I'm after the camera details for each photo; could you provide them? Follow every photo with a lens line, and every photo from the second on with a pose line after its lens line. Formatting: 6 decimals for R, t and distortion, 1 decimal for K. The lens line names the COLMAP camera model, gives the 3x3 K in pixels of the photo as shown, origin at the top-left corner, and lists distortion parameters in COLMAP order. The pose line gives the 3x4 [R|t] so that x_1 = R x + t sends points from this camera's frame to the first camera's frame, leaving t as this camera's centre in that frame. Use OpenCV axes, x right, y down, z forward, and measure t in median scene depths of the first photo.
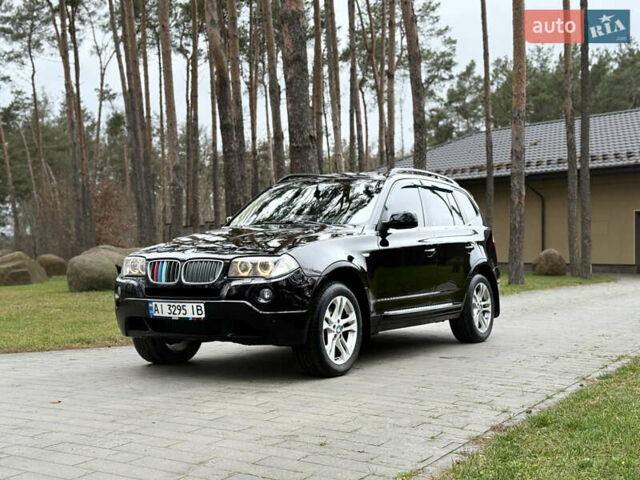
lens RADIAL K [[891.9, 0, 320.0], [0, 891.9, 240.0], [0, 0, 1]] dist [0.108209, 0.003587]
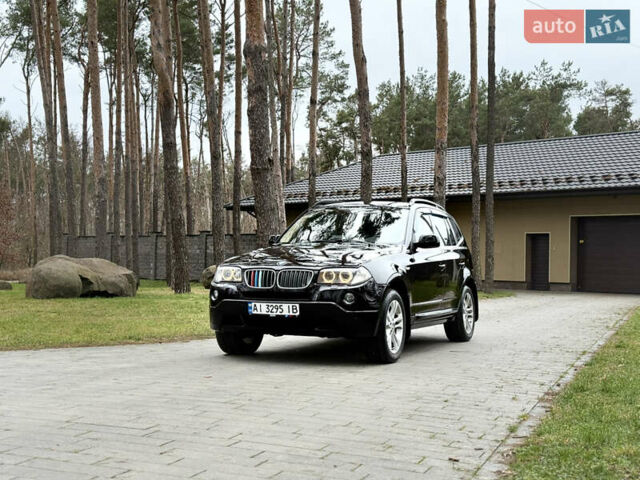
lens RADIAL K [[891.9, 0, 320.0], [0, 891.9, 240.0], [0, 0, 1]] dist [0.108209, 0.003587]
pose [[0.989700, 0.022374, 0.141394, -0.194801], [-0.020188, 0.999654, -0.016872, 0.000189], [-0.141723, 0.013844, 0.989810, -0.186779]]
